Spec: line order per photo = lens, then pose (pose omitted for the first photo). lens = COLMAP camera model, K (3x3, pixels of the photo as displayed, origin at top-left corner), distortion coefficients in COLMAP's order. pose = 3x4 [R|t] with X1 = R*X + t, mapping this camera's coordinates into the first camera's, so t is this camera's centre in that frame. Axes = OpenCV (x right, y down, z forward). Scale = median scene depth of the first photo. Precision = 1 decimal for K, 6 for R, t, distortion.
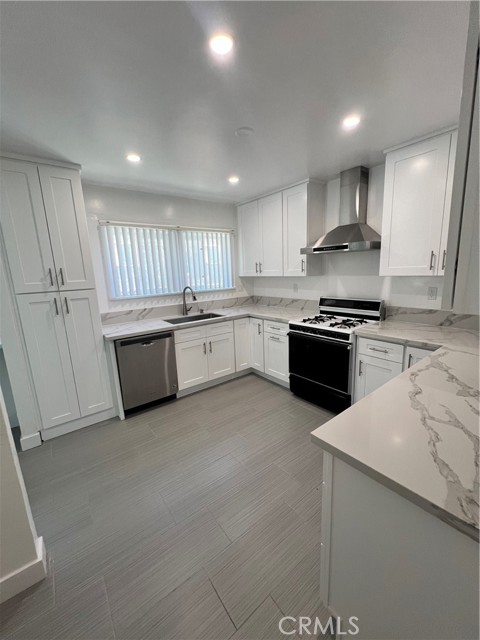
lens RADIAL K [[257.8, 0, 243.7], [0, 257.8, 320.3], [0, 0, 1]] dist [-0.001946, 0.000428]
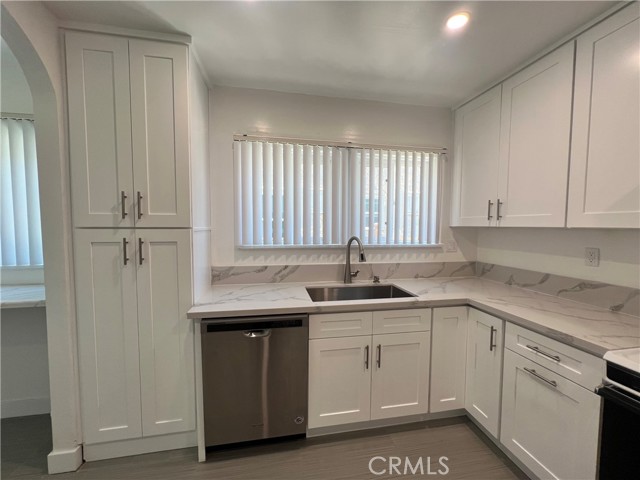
lens RADIAL K [[257.8, 0, 318.1], [0, 257.8, 239.5], [0, 0, 1]] dist [-0.001946, 0.000428]
pose [[0.887084, 0.068866, -0.456441, -0.018365], [-0.128703, 0.986497, -0.101292, -0.056574], [0.443302, 0.148600, 0.883969, 0.460308]]
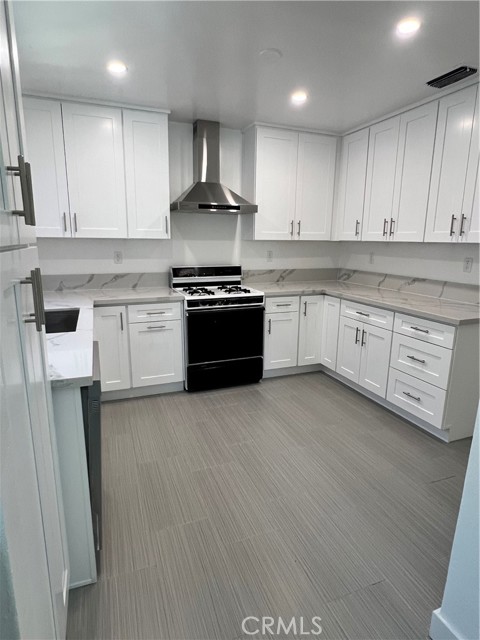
lens RADIAL K [[358.6, 0, 235.1], [0, 358.6, 319.1], [0, 0, 1]] dist [0.000709, -0.000249]
pose [[0.303910, -0.164679, 0.938360, -0.710953], [0.164907, 0.979173, 0.118433, -0.031024], [-0.938320, 0.118749, 0.324737, 0.484908]]
